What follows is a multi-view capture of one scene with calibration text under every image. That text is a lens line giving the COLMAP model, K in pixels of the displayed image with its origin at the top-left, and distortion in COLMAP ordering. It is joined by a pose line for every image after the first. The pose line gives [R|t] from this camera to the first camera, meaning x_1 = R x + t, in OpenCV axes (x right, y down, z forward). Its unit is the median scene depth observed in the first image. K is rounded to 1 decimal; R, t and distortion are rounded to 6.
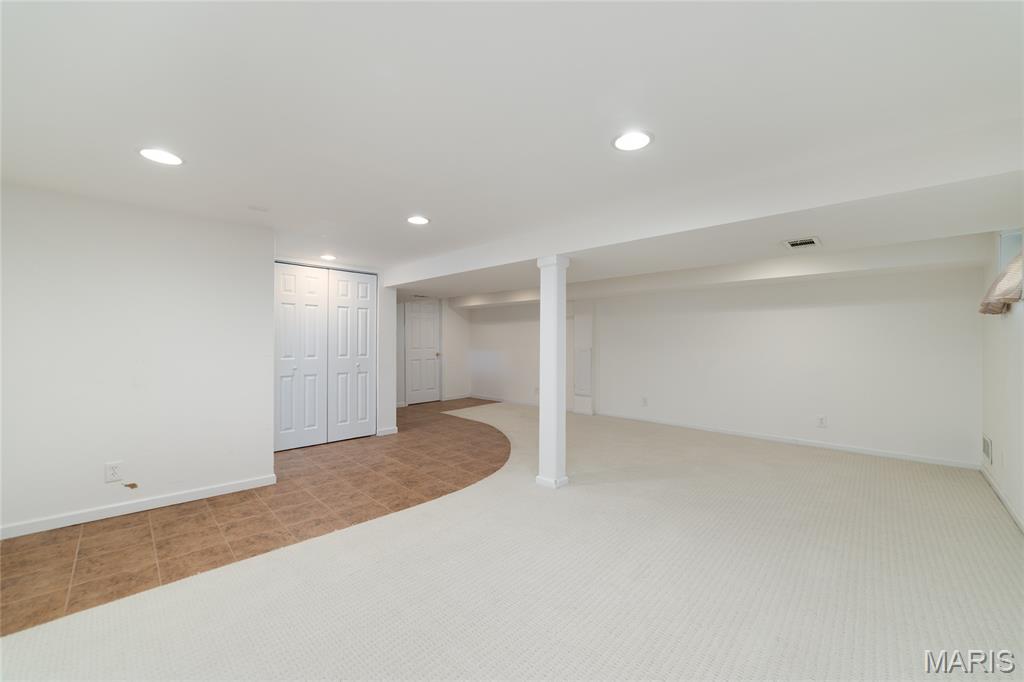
lens RADIAL K [[401.9, 0, 518.1], [0, 401.9, 339.8], [0, 0, 1]] dist [-0.008308, 0.000674]
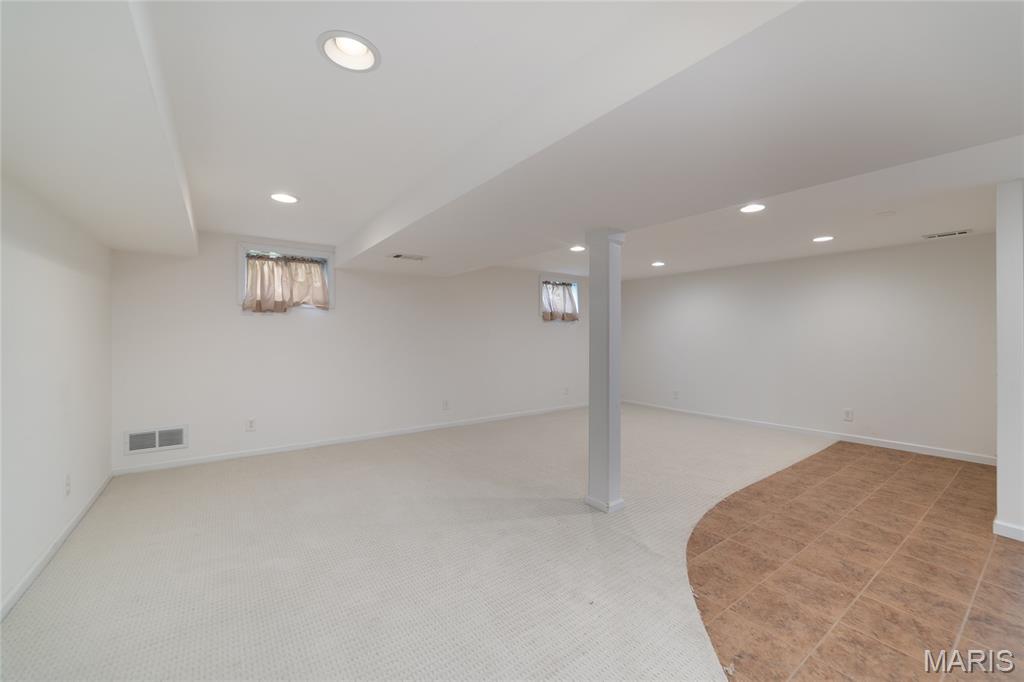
lens RADIAL K [[401.9, 0, 518.1], [0, 401.9, 339.8], [0, 0, 1]] dist [-0.008308, 0.000674]
pose [[-0.982886, -0.014338, 0.183658, 0.105871], [-0.013824, 0.999896, 0.004078, 0.019794], [-0.183698, 0.001470, -0.982982, 1.819996]]
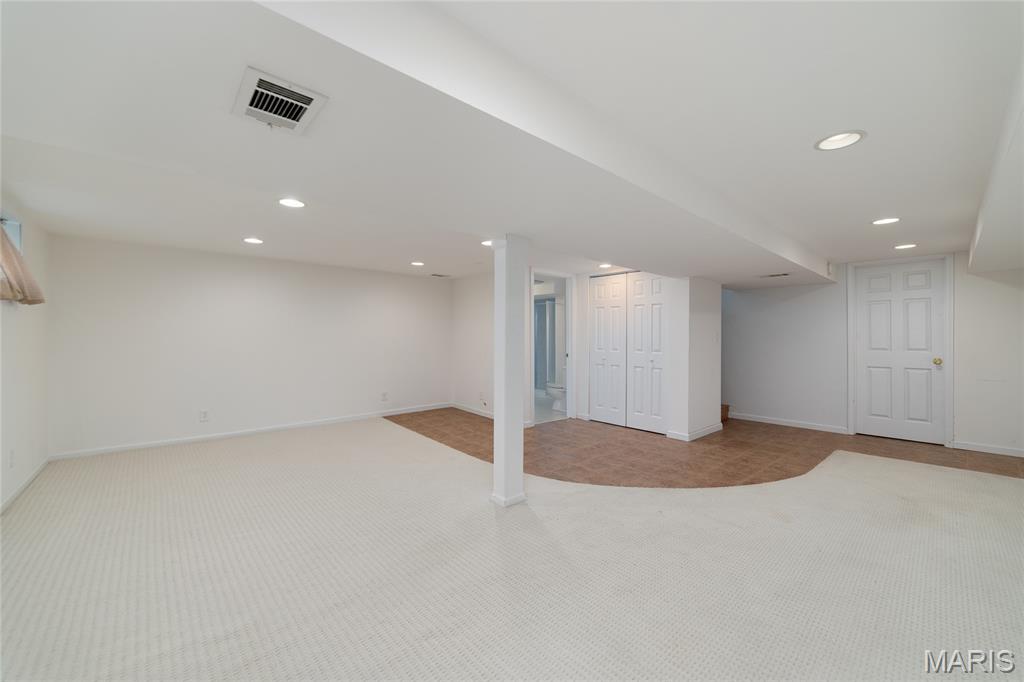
lens RADIAL K [[401.9, 0, 518.1], [0, 401.9, 339.8], [0, 0, 1]] dist [-0.008308, 0.000674]
pose [[-0.080005, 0.004799, -0.996783, 0.933516], [0.000998, 0.999988, 0.004734, 0.007485], [0.996794, -0.000616, -0.080009, 1.078041]]
